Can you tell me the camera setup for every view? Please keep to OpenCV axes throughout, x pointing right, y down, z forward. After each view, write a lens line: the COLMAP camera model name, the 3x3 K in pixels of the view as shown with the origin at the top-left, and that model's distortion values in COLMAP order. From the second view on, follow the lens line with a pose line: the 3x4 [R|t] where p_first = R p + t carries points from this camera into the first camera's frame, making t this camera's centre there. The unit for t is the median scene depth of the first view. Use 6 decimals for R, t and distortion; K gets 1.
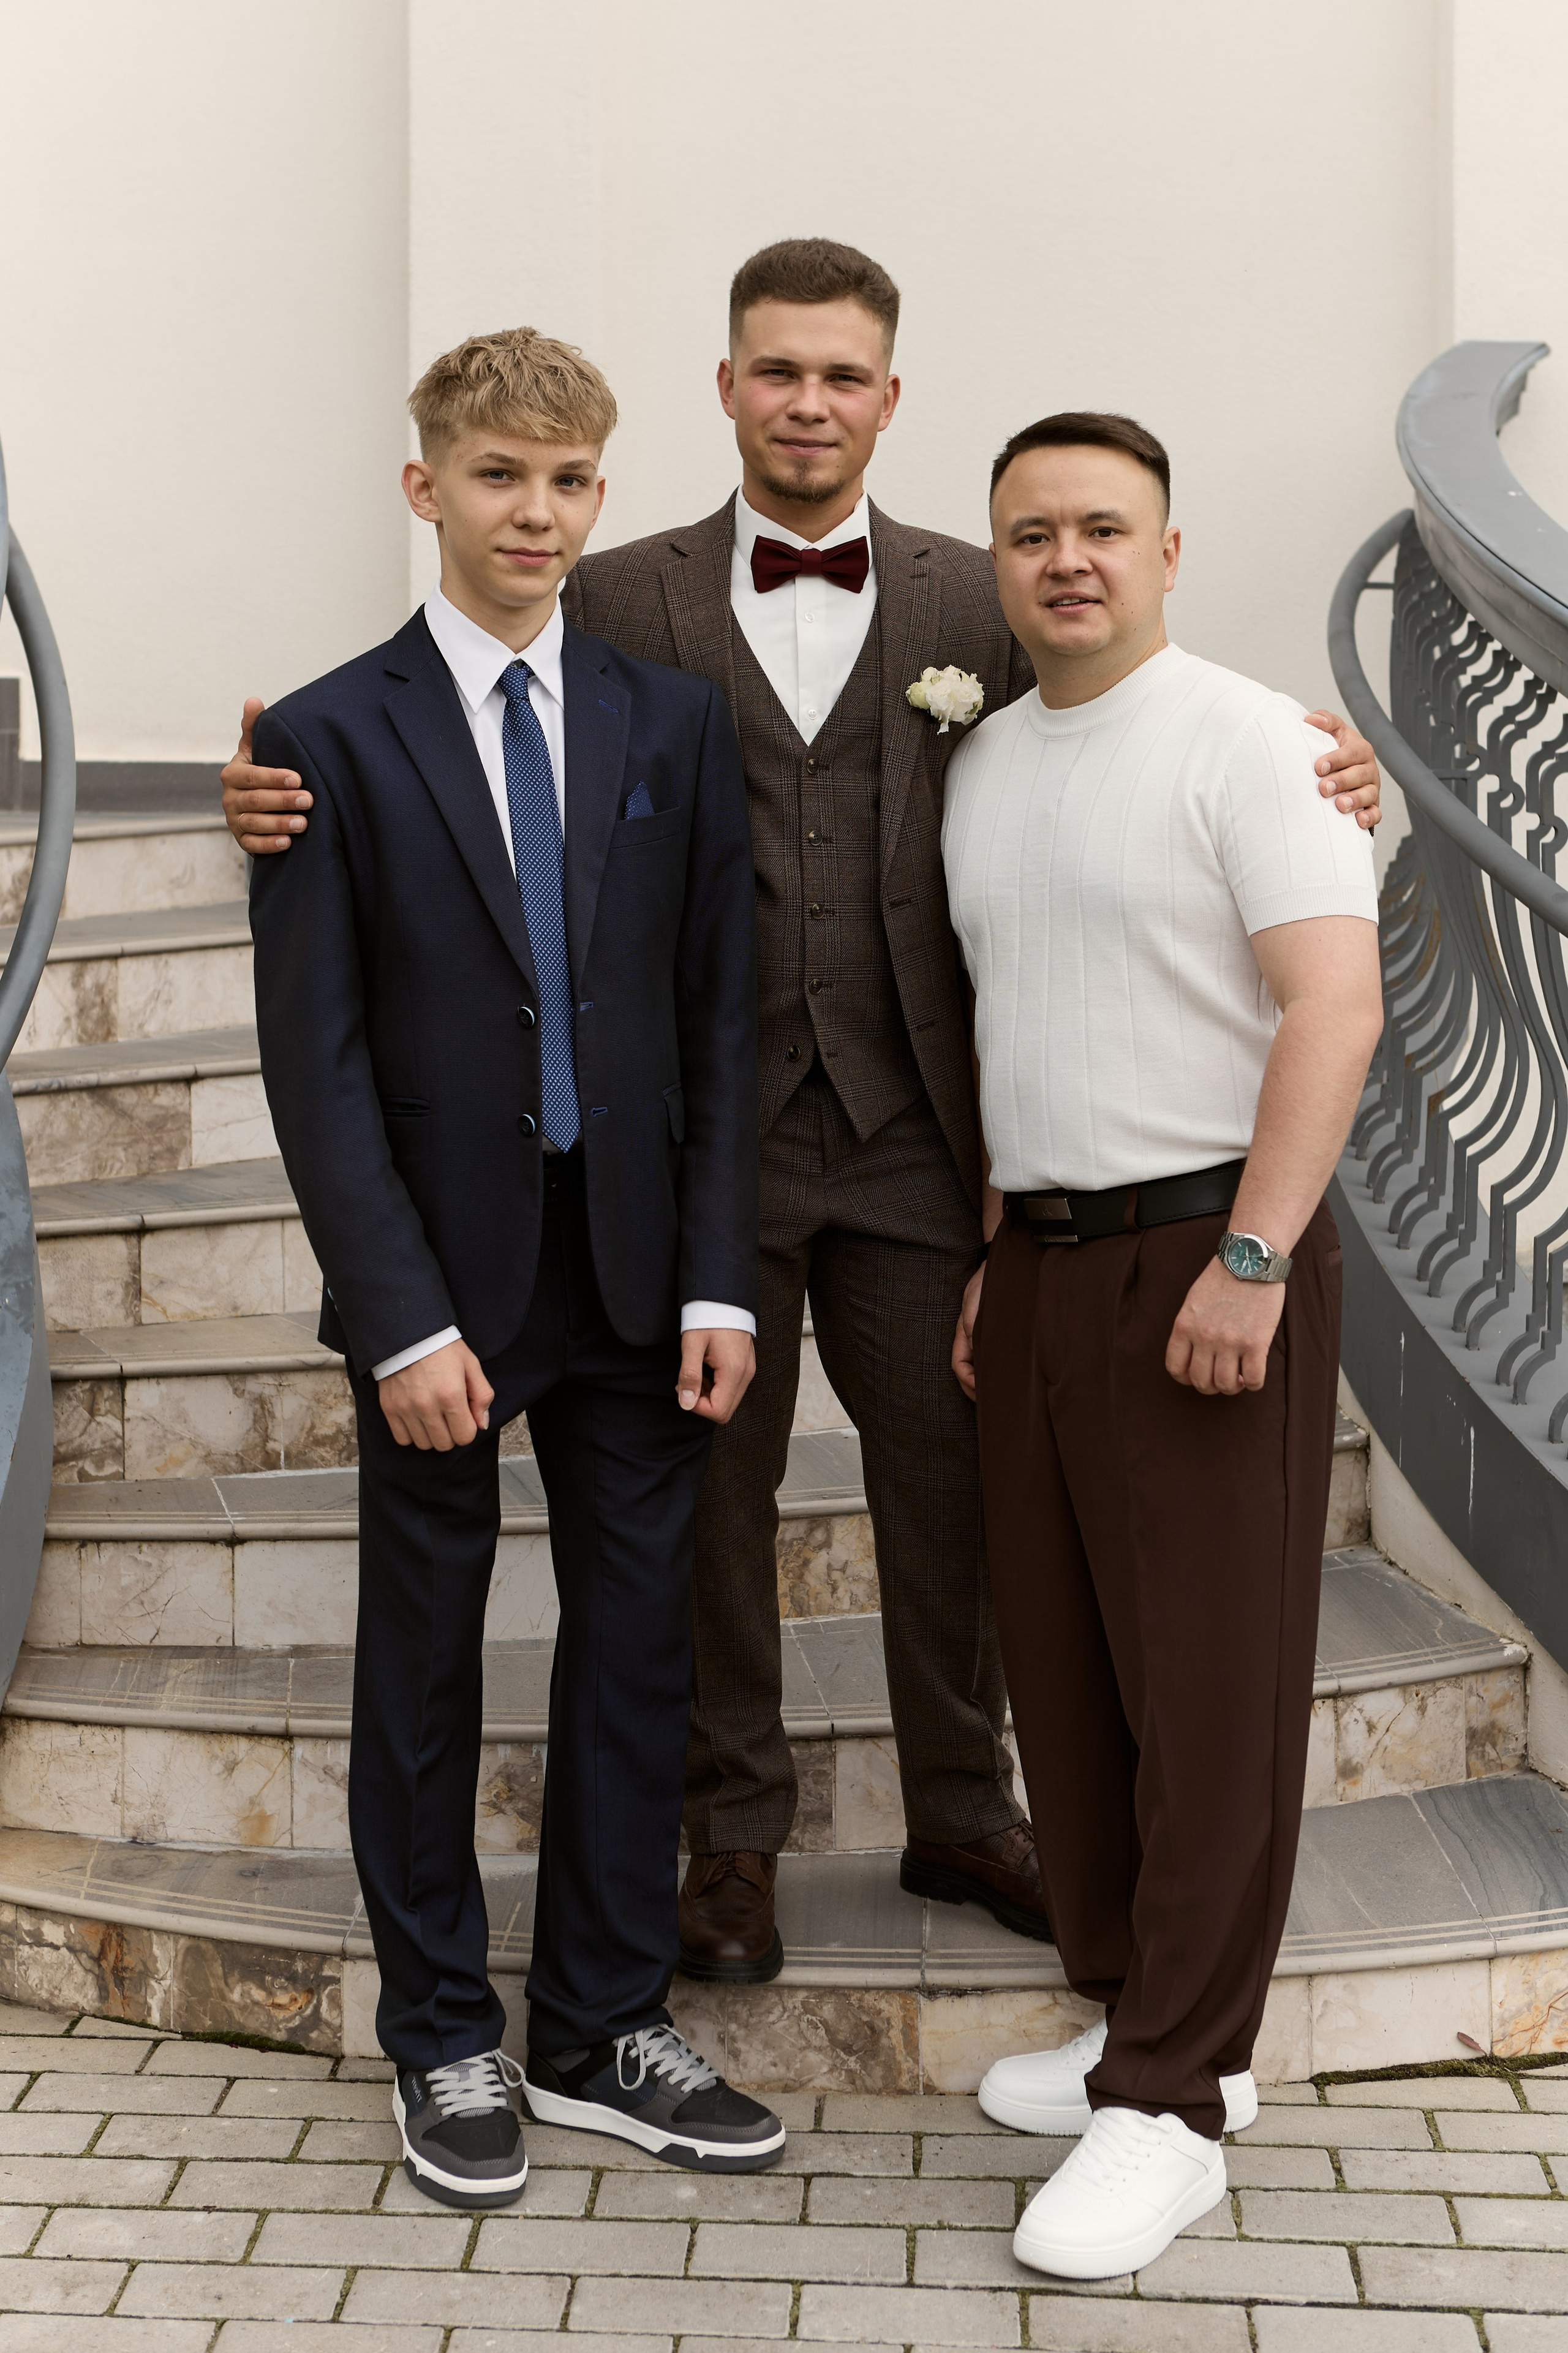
lens RADIAL K [[3622.9, 0, 747.9], [0, 3622.9, 822.9], [0, 0, 1]] dist [-0.008720, 0.041530]
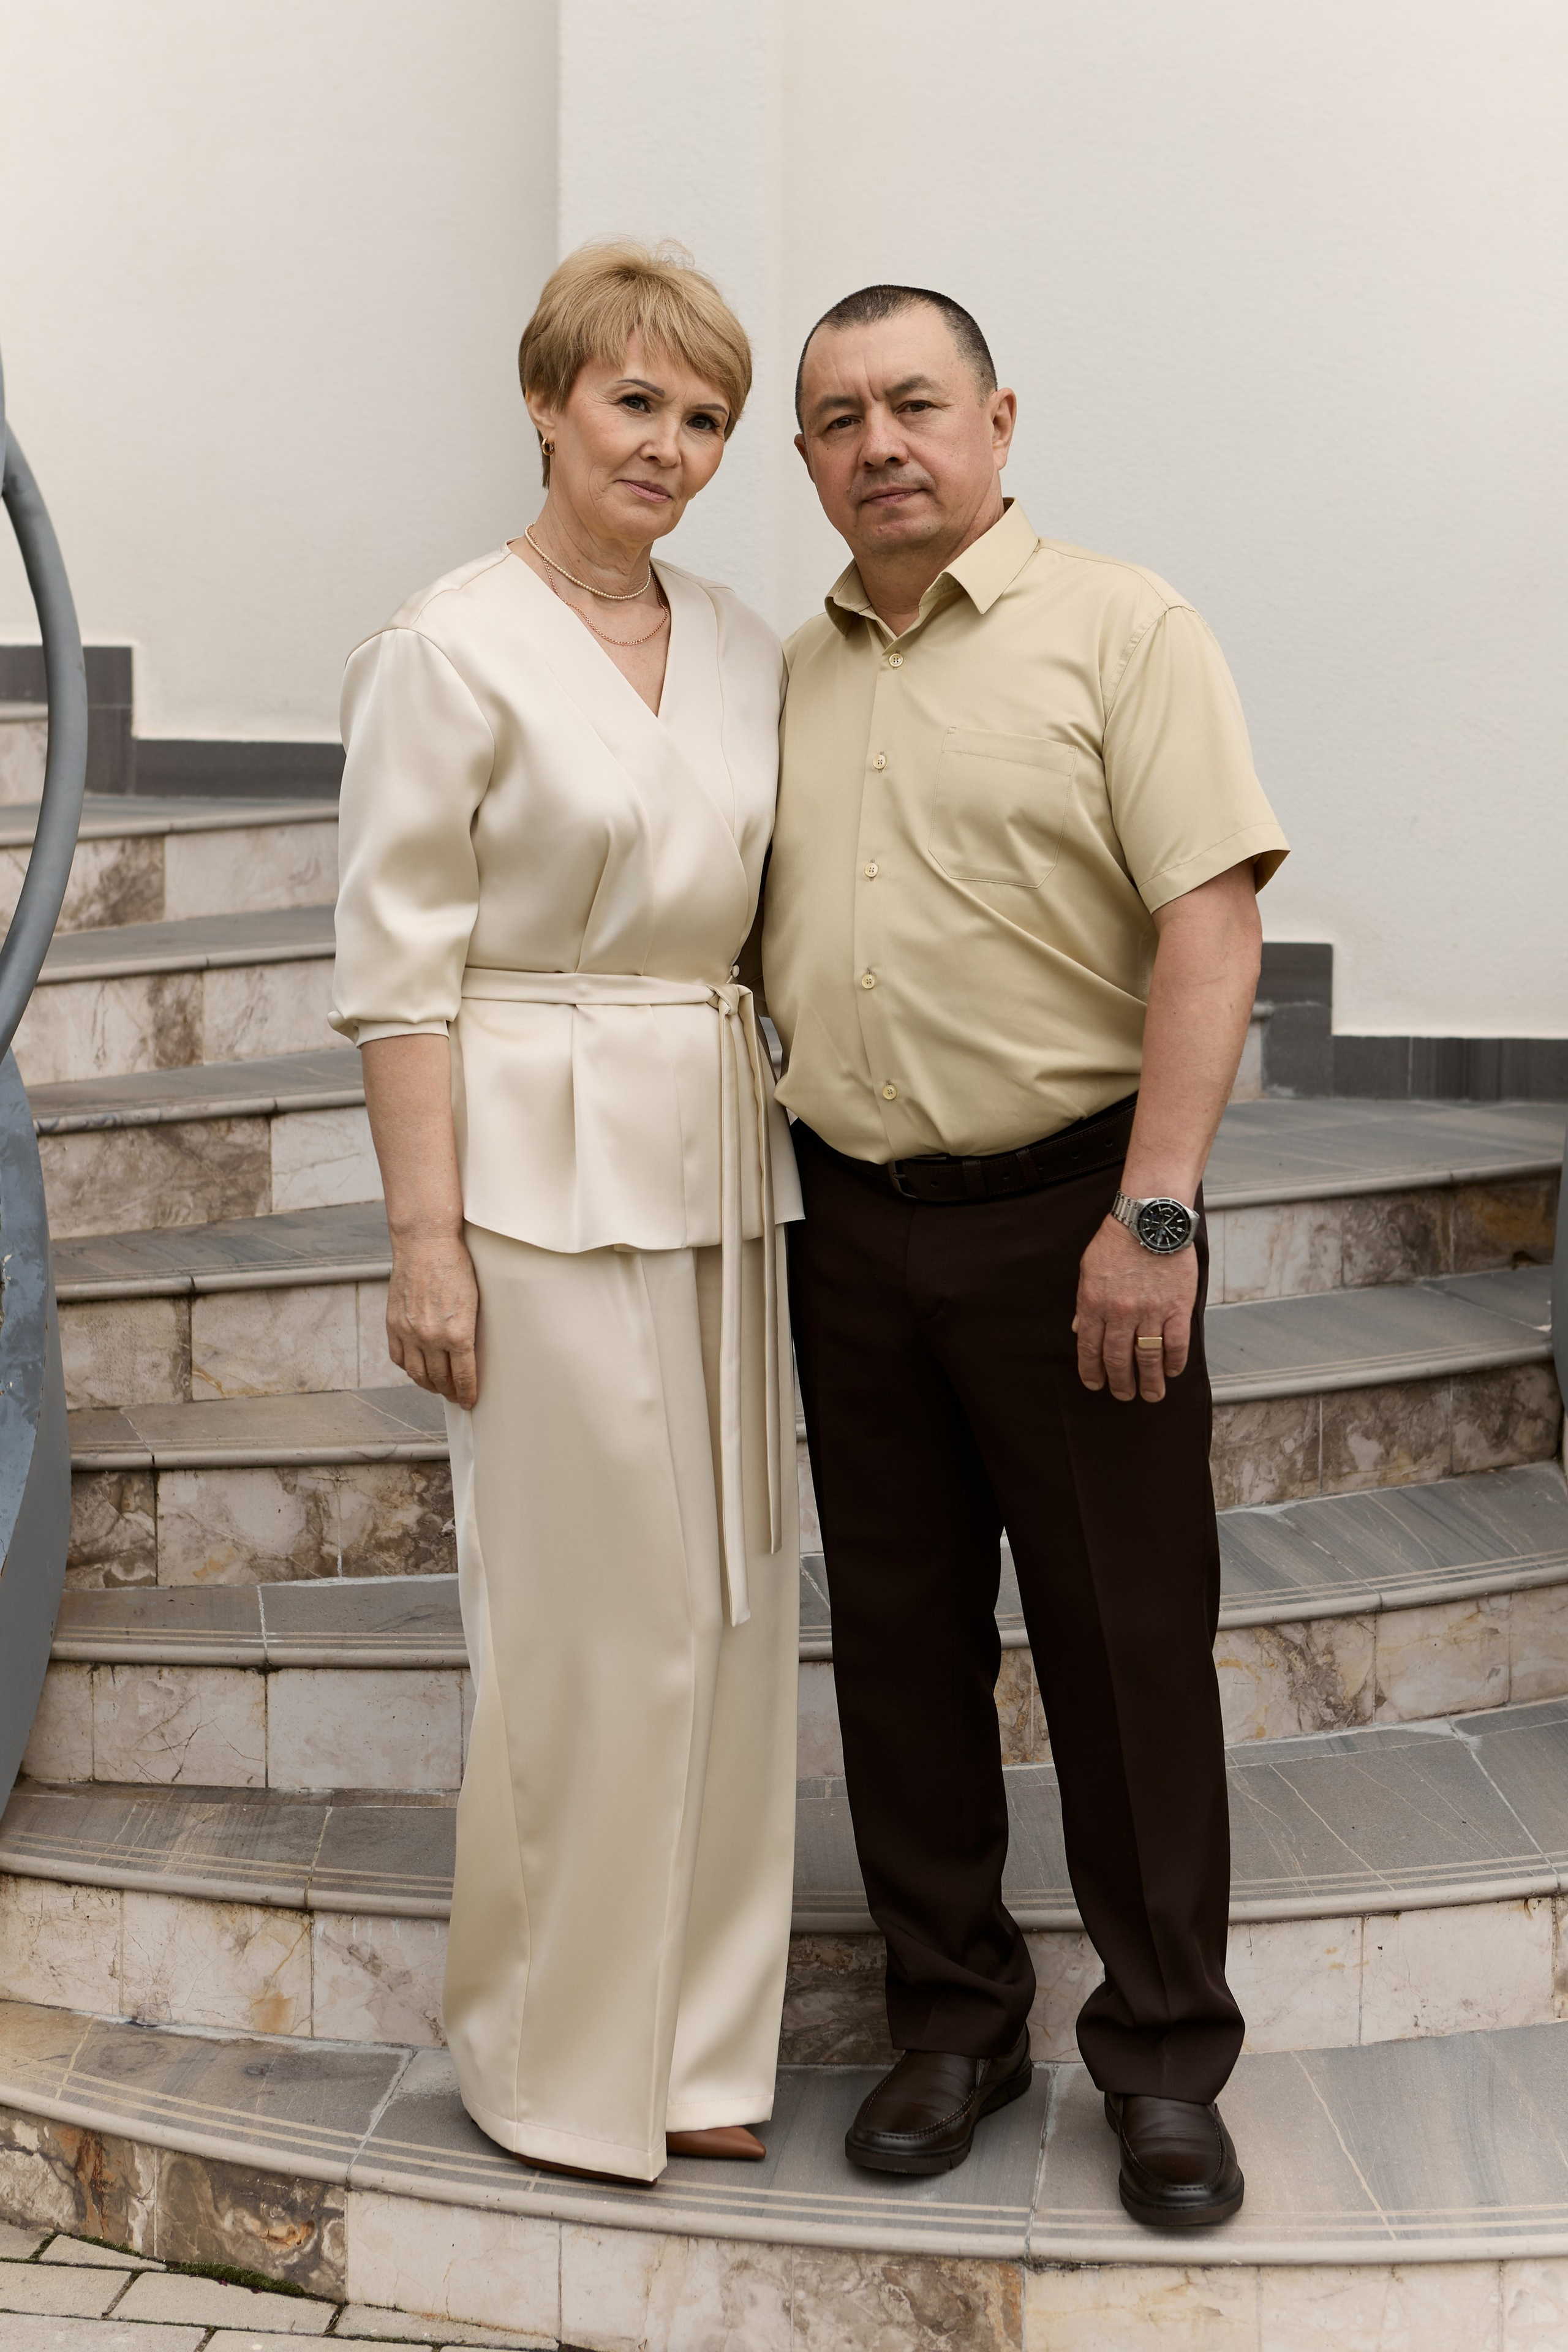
lens RADIAL K [[3702.2, 0, 779.6], [0, 3702.2, 991.0], [0, 0, 1]] dist [-0.002718, 0.085184]
pose [[0.997022, 0.013514, -0.075926, 0.044792], [-0.009033, 0.998214, 0.059057, -0.015910], [0.076588, -0.058196, 0.995363, 0.142448]]
